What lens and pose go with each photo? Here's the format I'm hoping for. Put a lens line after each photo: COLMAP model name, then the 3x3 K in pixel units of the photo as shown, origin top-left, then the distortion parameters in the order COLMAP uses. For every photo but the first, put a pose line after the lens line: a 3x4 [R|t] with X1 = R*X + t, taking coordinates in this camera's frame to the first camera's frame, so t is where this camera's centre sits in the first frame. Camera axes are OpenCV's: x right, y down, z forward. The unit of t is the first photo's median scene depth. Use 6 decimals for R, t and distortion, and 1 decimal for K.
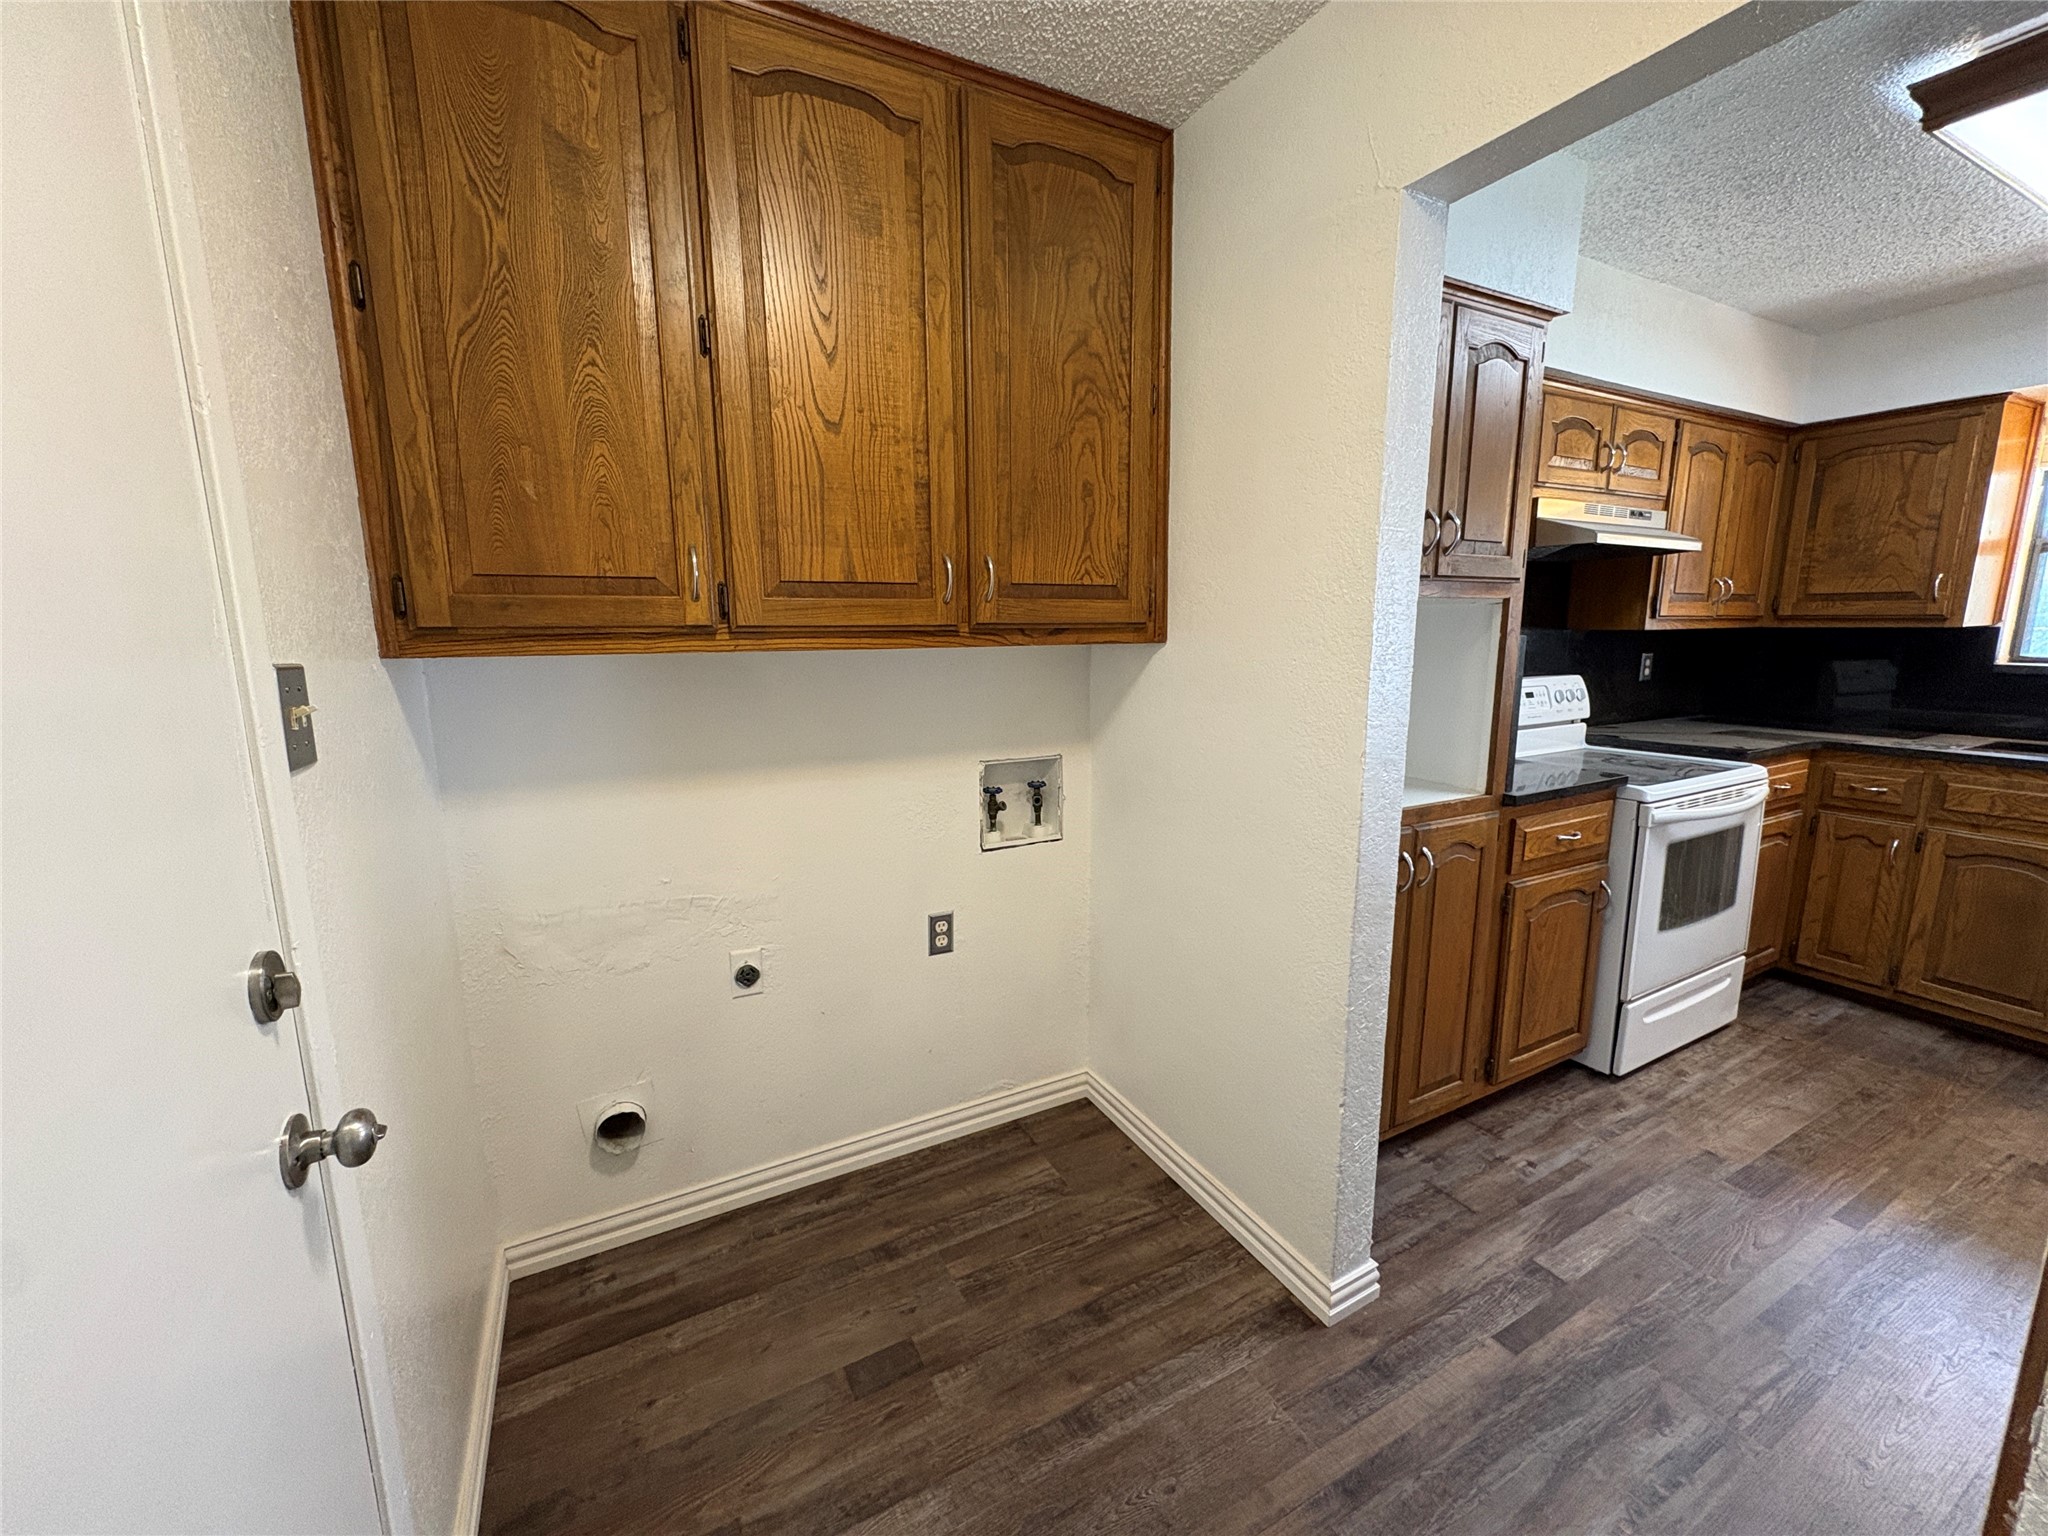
lens RADIAL K [[815.6, 0, 1024.2], [0, 815.6, 764.0], [0, 0, 1]] dist [0.000040, -0.000125]
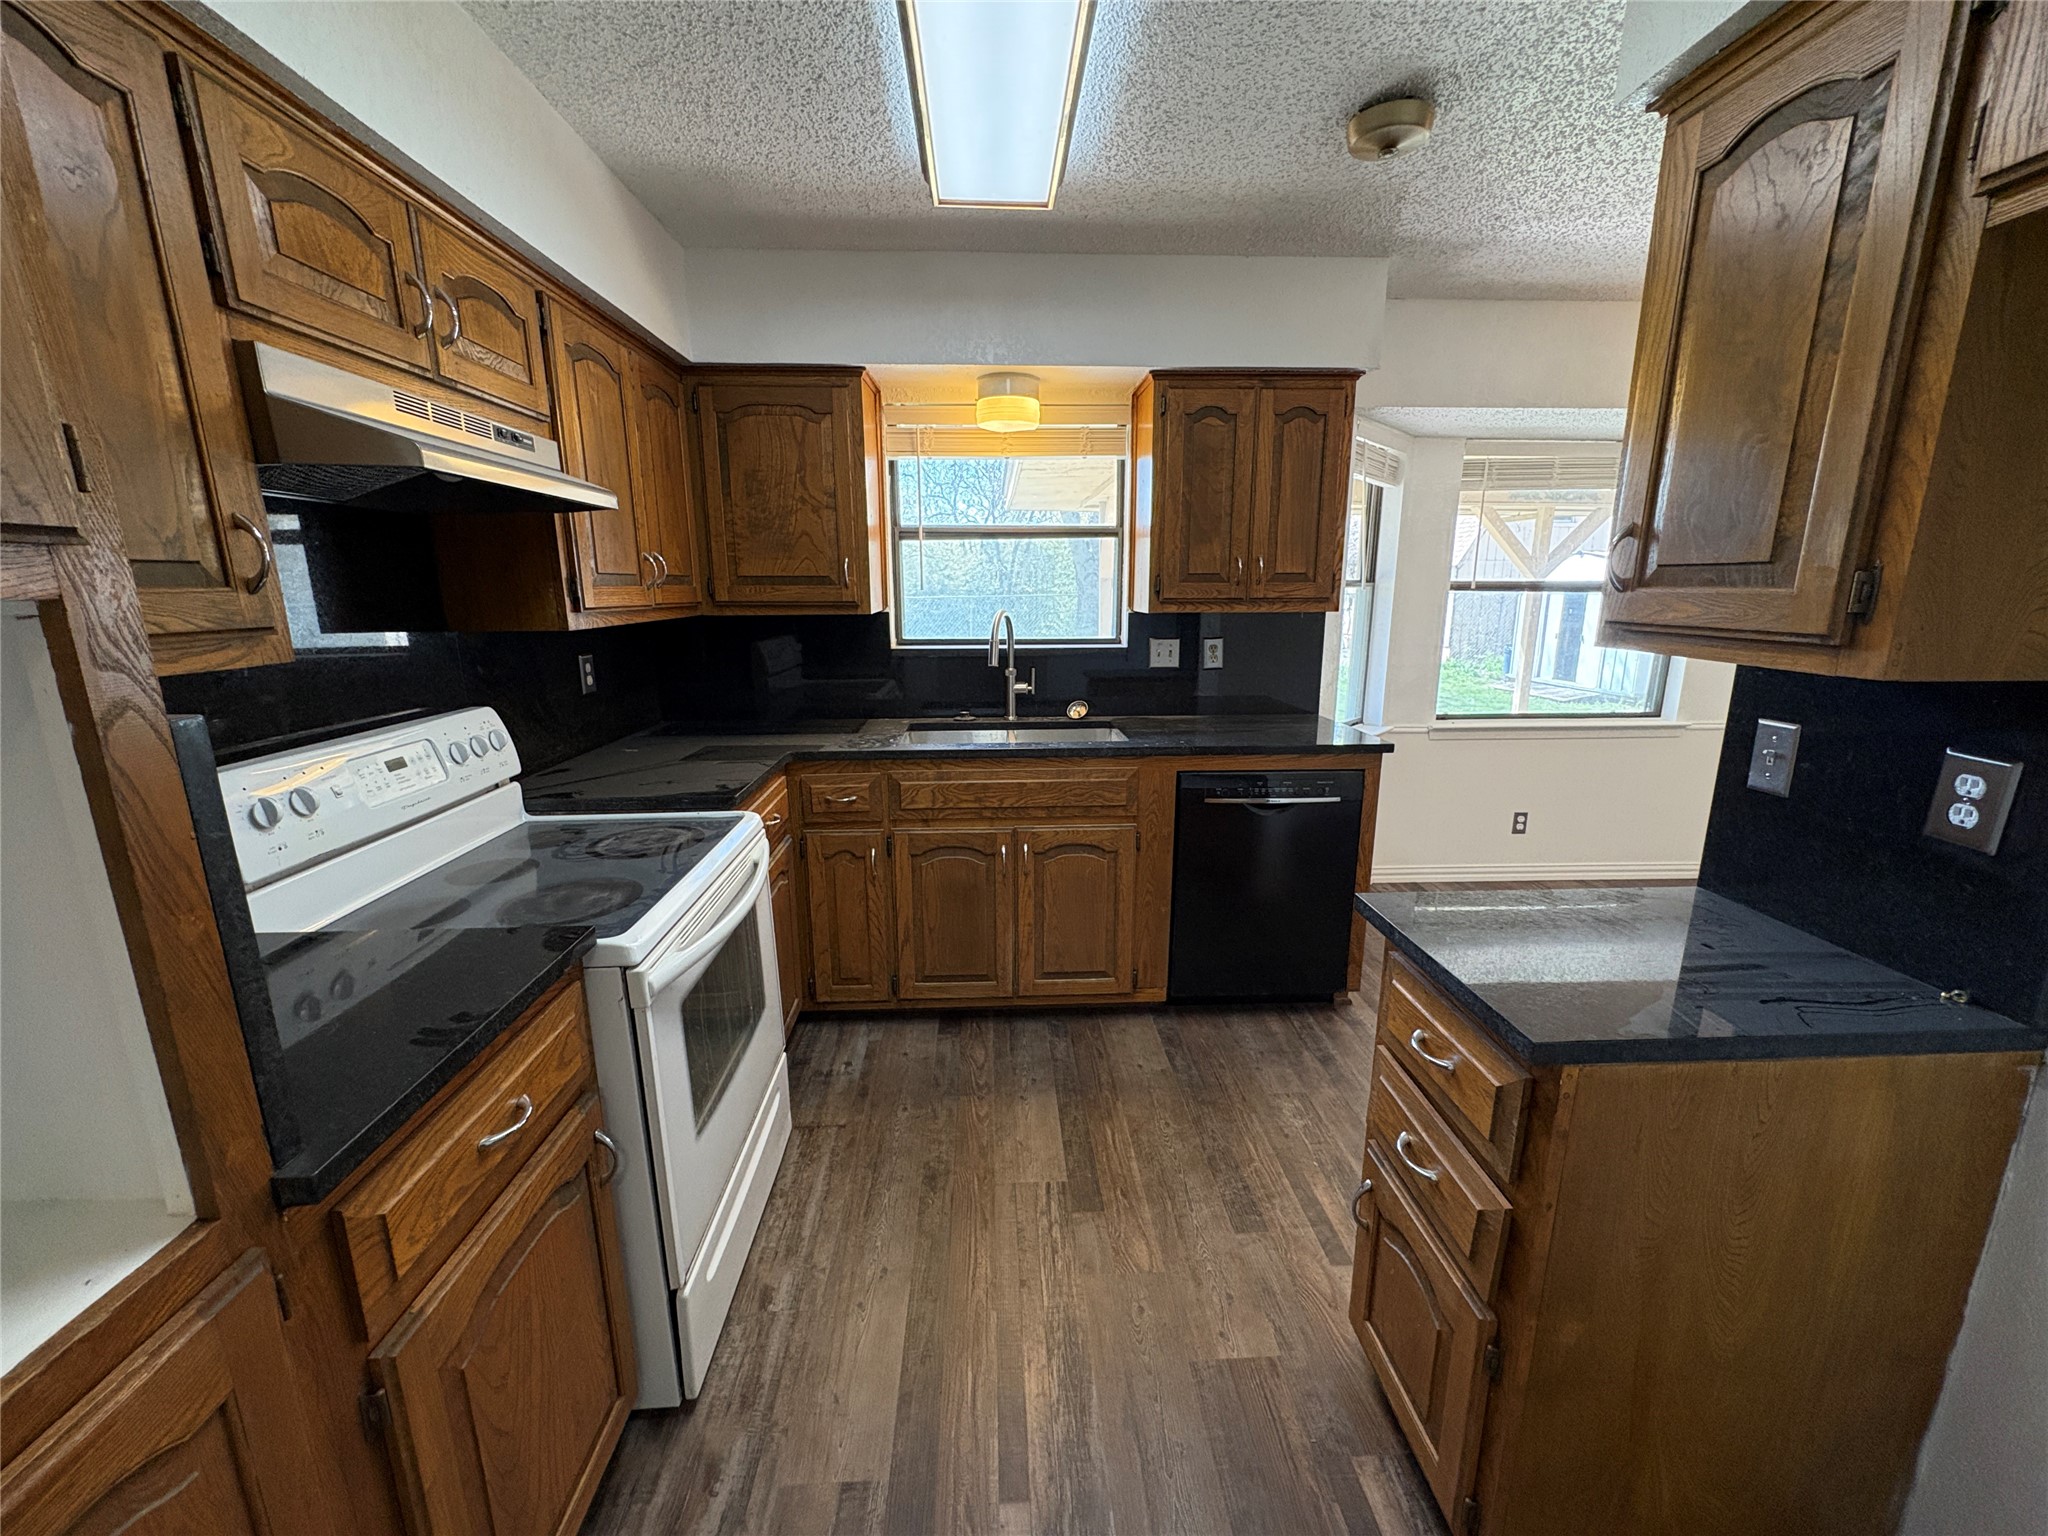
lens RADIAL K [[815.6, 0, 1024.9], [0, 815.6, 765.0], [0, 0, 1]] dist [0.000040, -0.000125]
pose [[0.429374, -0.190790, 0.882744, 0.358260], [0.155228, 0.978476, 0.135977, -0.100949], [-0.889687, 0.078641, 0.449748, 0.437574]]
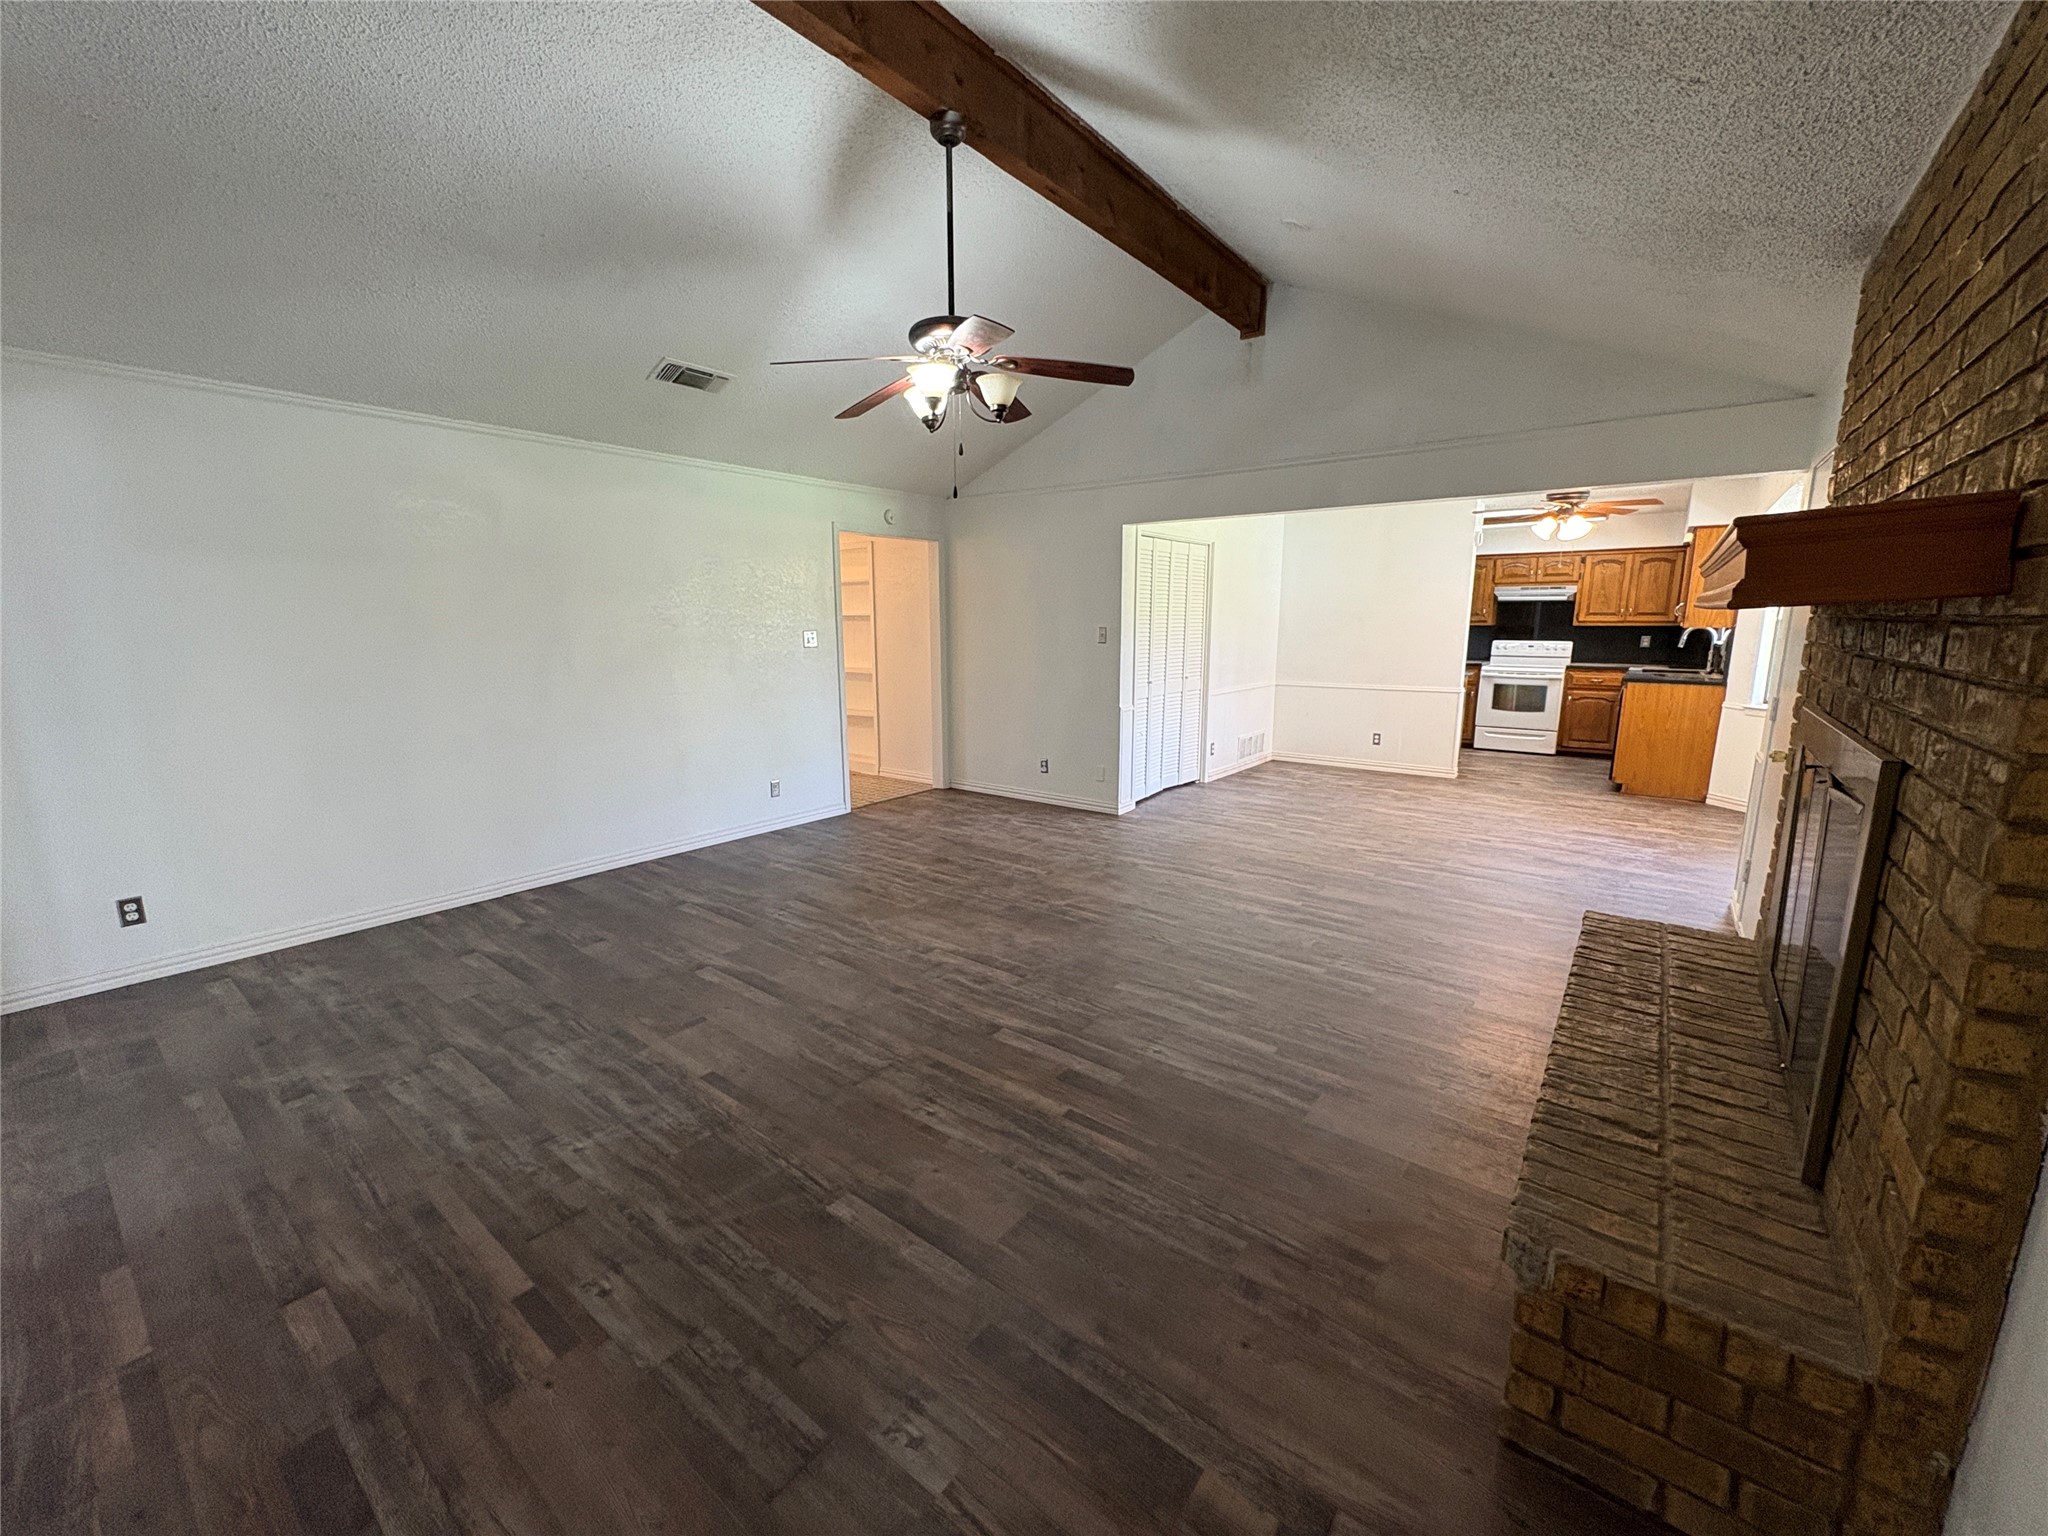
lens RADIAL K [[815.6, 0, 1020.6], [0, 815.6, 765.8], [0, 0, 1]] dist [0.000040, -0.000125]
pose [[0.409869, 0.169399, -0.896276, 2.866031], [-0.158068, 0.980928, 0.113114, 0.335343], [0.898344, 0.095311, 0.428828, -2.137907]]
